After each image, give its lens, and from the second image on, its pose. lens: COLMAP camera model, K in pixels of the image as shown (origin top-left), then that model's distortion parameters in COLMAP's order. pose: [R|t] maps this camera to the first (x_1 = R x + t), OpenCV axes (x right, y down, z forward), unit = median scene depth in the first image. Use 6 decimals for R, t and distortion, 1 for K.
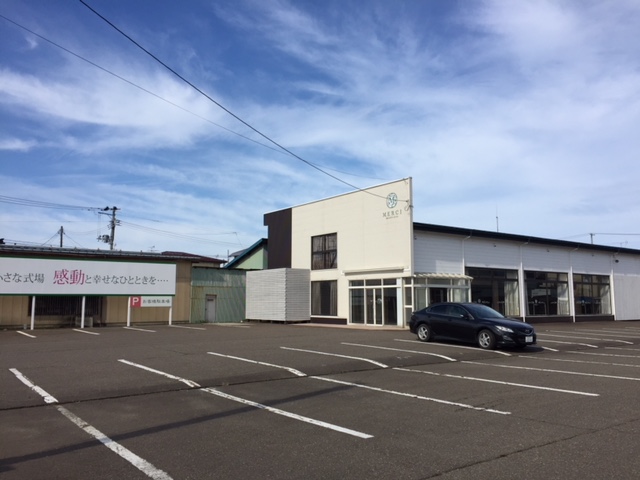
lens RADIAL K [[540.7, 0, 320.0], [0, 540.7, 240.0], [0, 0, 1]] dist [0.057984, 0.000491]
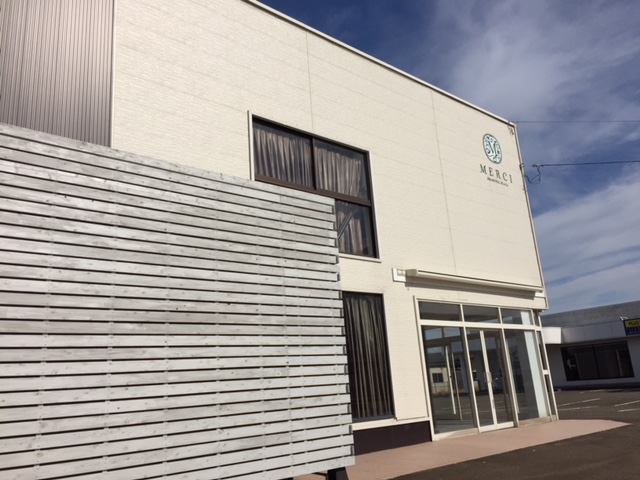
lens RADIAL K [[540.7, 0, 320.0], [0, 540.7, 240.0], [0, 0, 1]] dist [0.057984, 0.000491]
pose [[-0.057558, 0.273914, 0.960030, -0.270861], [-0.041784, 0.960121, -0.276445, 0.130607], [-0.997467, -0.056026, -0.043818, 1.050969]]
